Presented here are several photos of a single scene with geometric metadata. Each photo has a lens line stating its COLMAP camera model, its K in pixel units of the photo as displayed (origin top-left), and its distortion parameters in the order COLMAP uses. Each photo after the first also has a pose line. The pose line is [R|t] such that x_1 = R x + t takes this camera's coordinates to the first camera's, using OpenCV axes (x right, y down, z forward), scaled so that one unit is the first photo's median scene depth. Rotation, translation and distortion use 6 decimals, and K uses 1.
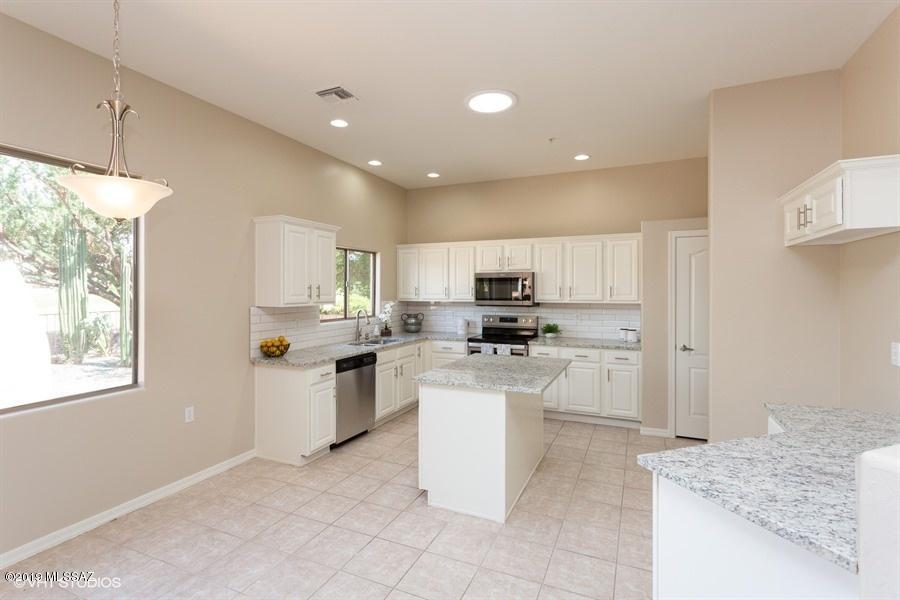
lens RADIAL K [[431.6, 0, 451.3], [0, 431.6, 295.8], [0, 0, 1]] dist [-0.000879, 0.002178]
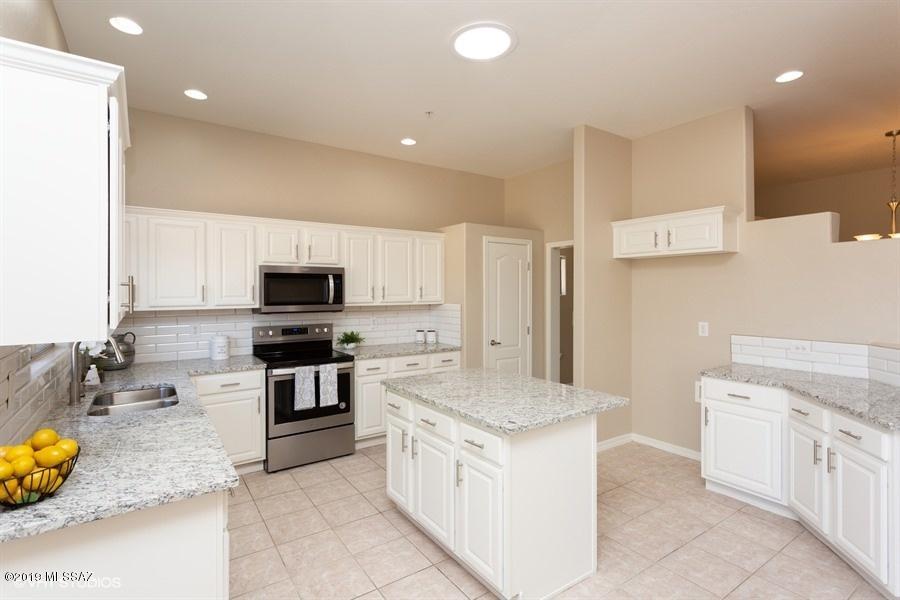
lens RADIAL K [[431.6, 0, 449.1], [0, 431.6, 296.6], [0, 0, 1]] dist [-0.000879, 0.002178]
pose [[0.527204, -0.011091, 0.849666, -0.384099], [0.012721, 0.999906, 0.005159, -0.003488], [-0.849644, 0.008089, 0.527295, 0.427910]]
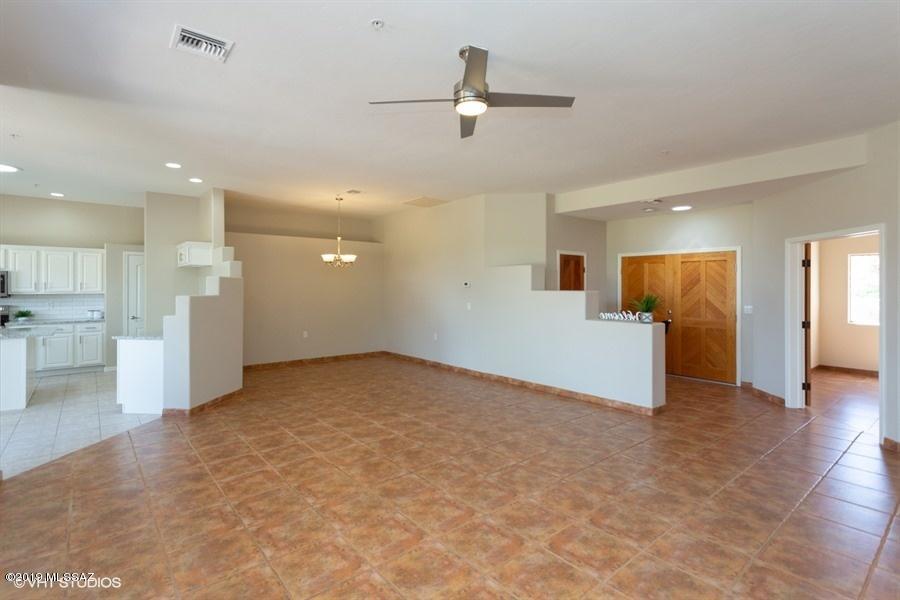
lens RADIAL K [[431.6, 0, 447.9], [0, 431.6, 286.5], [0, 0, 1]] dist [-0.000879, 0.002178]
pose [[0.454852, 0.000244, 0.890567, -0.371435], [0.005446, 0.999981, -0.003056, 0.004067], [-0.890550, 0.006240, 0.454842, -0.787576]]
